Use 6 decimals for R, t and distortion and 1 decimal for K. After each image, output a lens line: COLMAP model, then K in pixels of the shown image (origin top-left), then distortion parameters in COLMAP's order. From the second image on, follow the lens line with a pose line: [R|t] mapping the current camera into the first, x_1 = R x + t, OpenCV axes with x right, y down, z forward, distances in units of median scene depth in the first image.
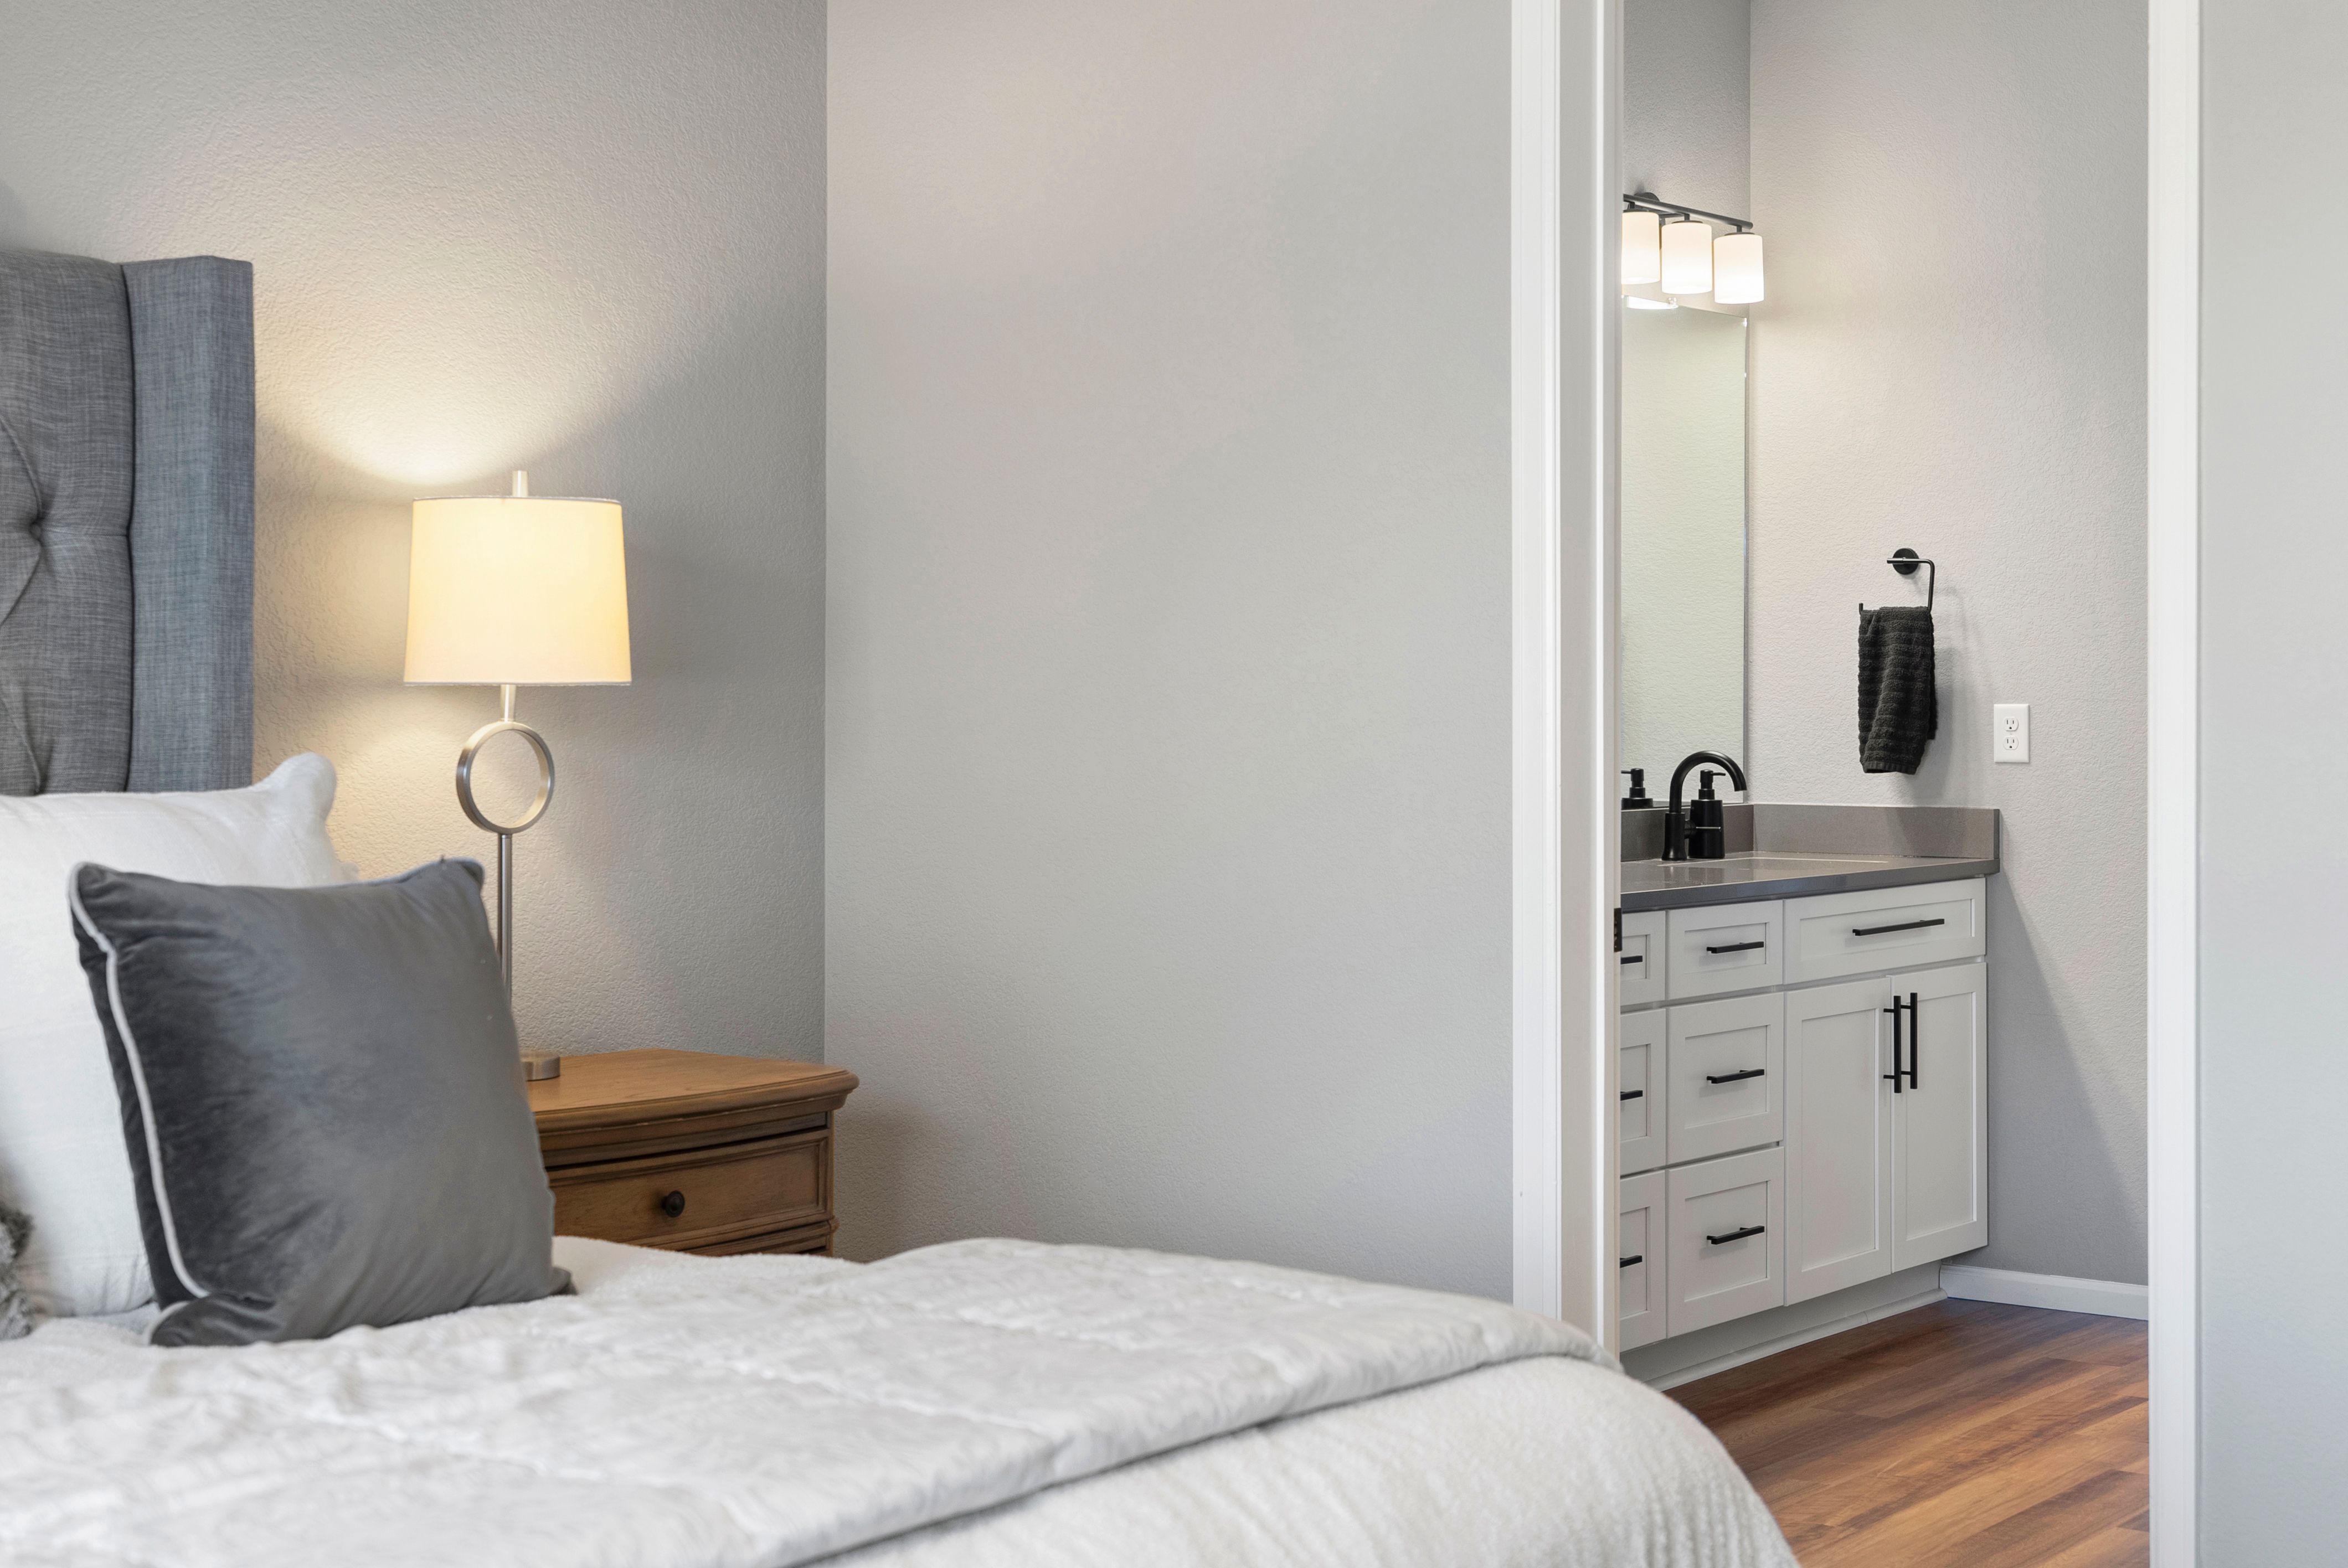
lens RADIAL K [[3471.7, 0, 1175.4], [0, 3471.7, 765.1], [0, 0, 1]] dist [0.056243, 0.000000]
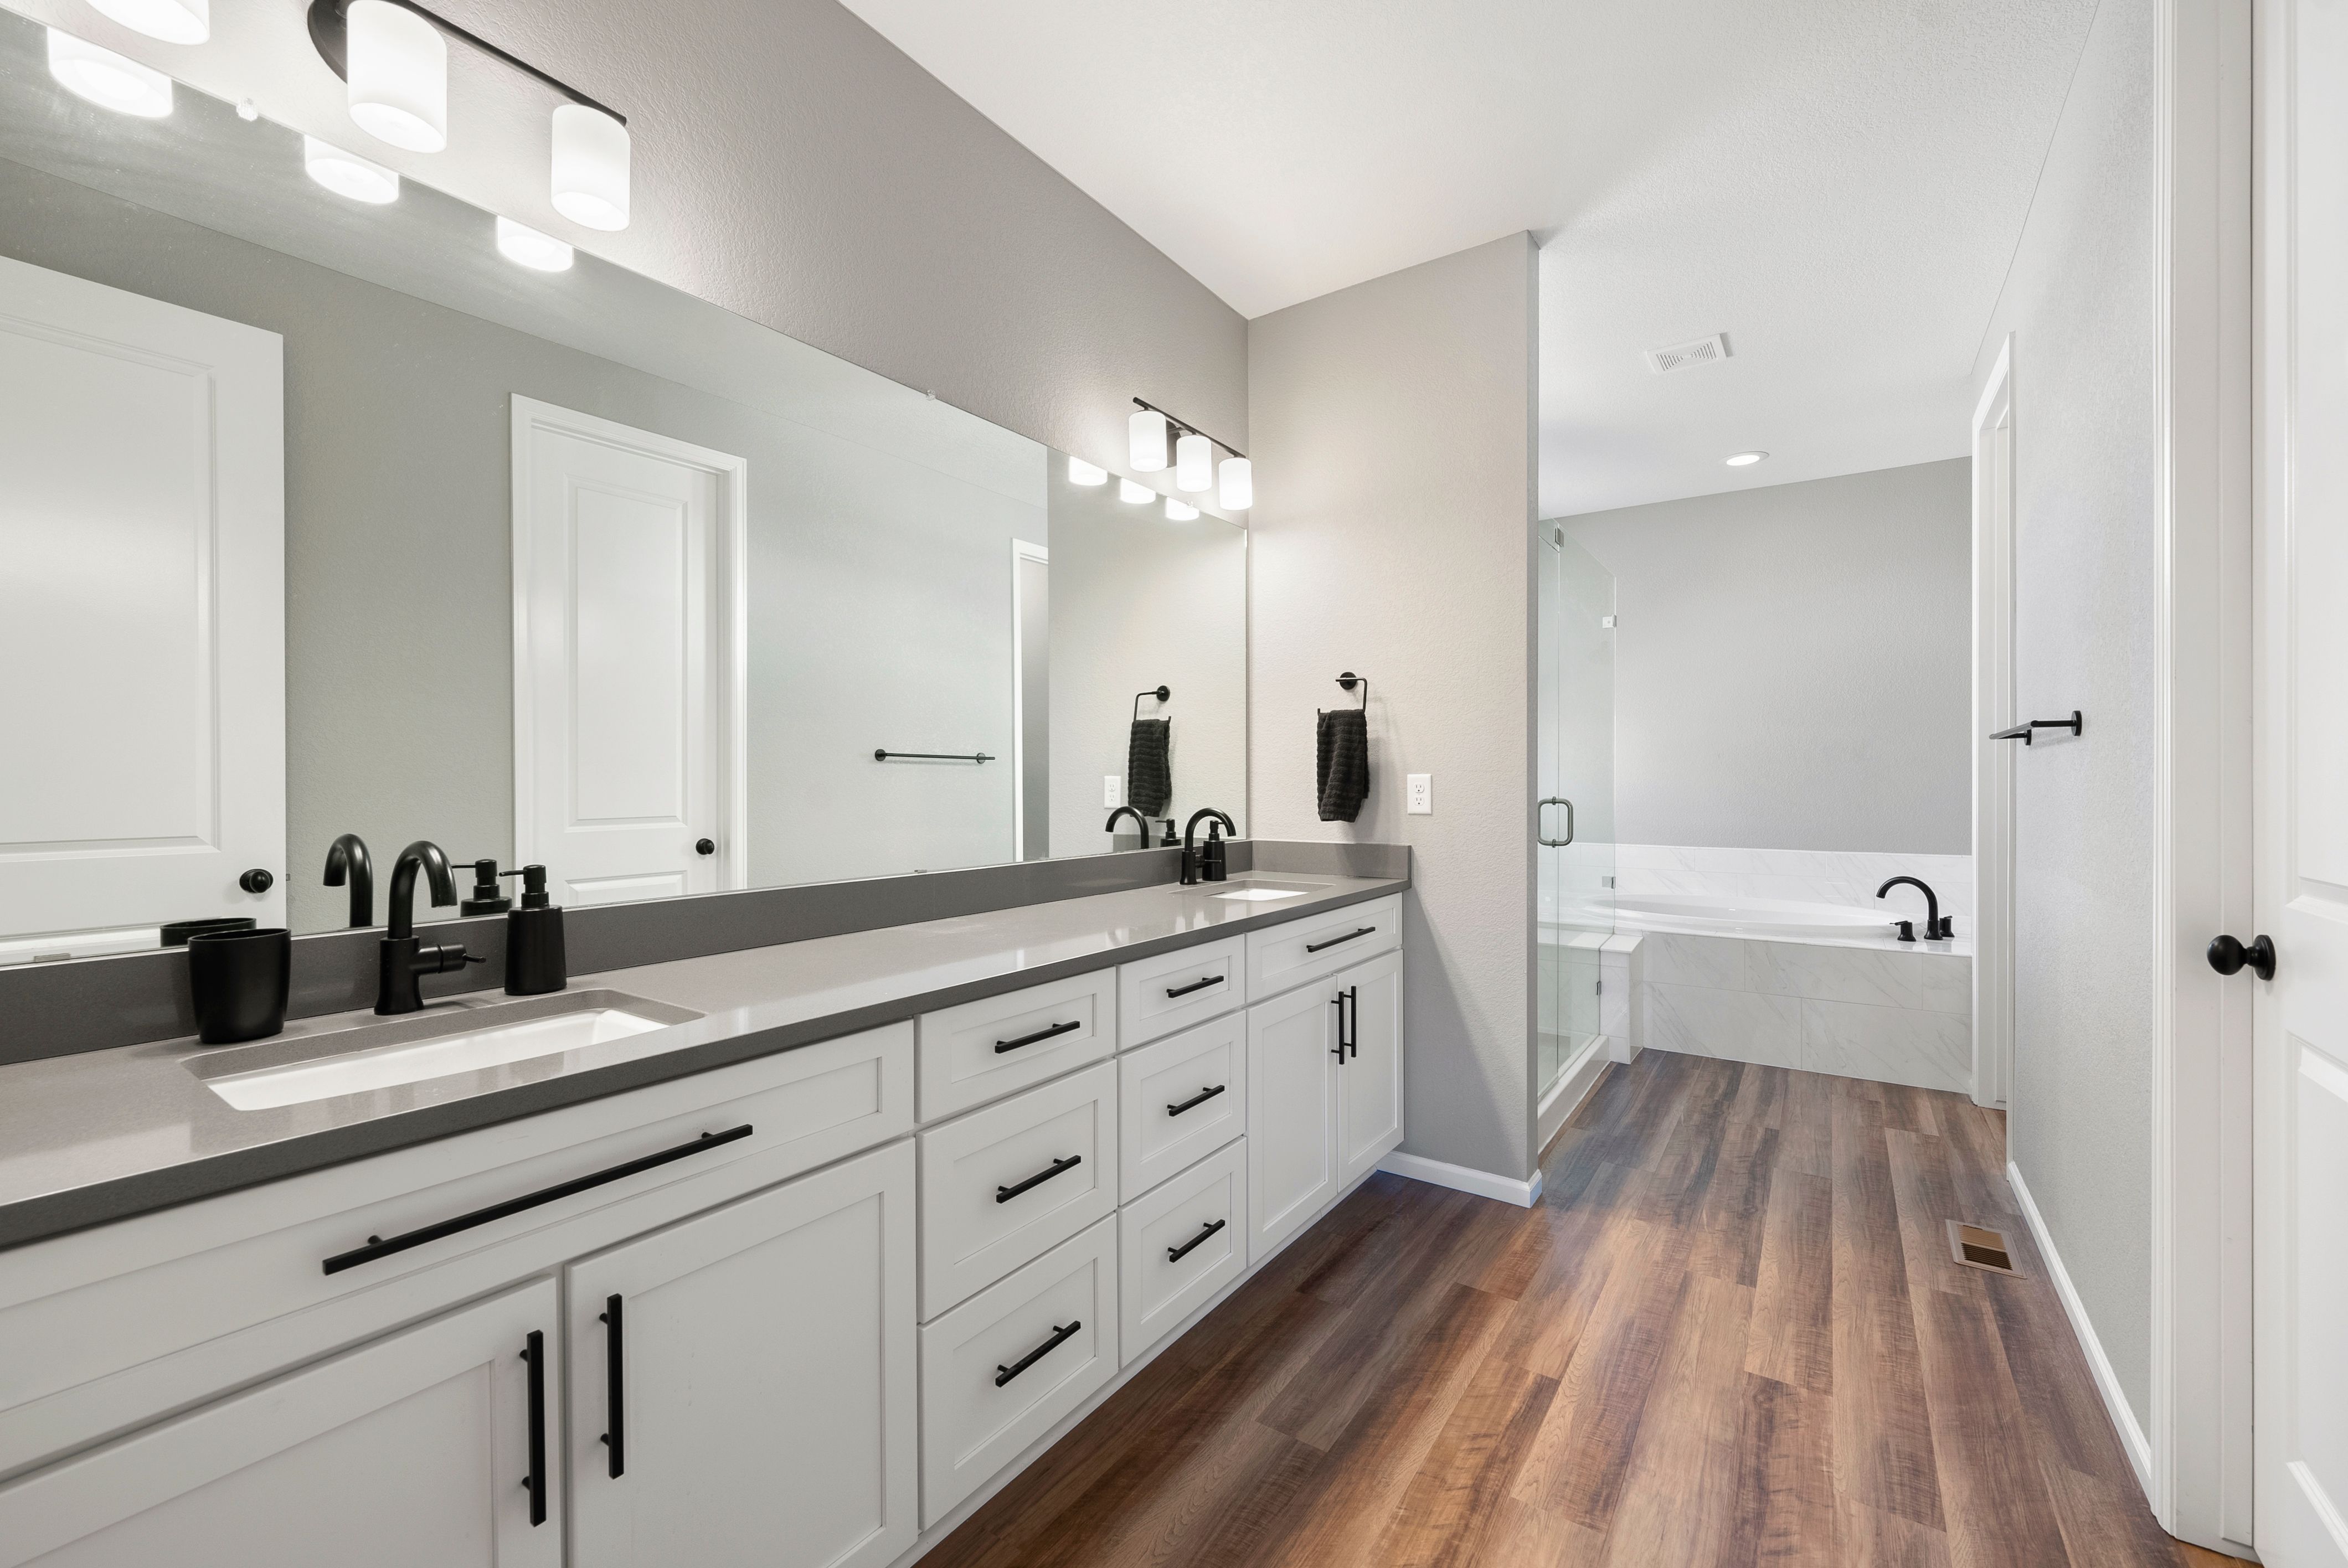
lens RADIAL K [[937.9, 0, 1176.3], [0, 937.9, 798.1], [0, 0, 1]] dist [-0.001467, -0.000134]
pose [[0.999890, -0.005556, 0.013788, 0.131351], [0.005548, 0.999984, 0.000573, -0.008246], [-0.013791, -0.000496, 0.999905, 0.602759]]
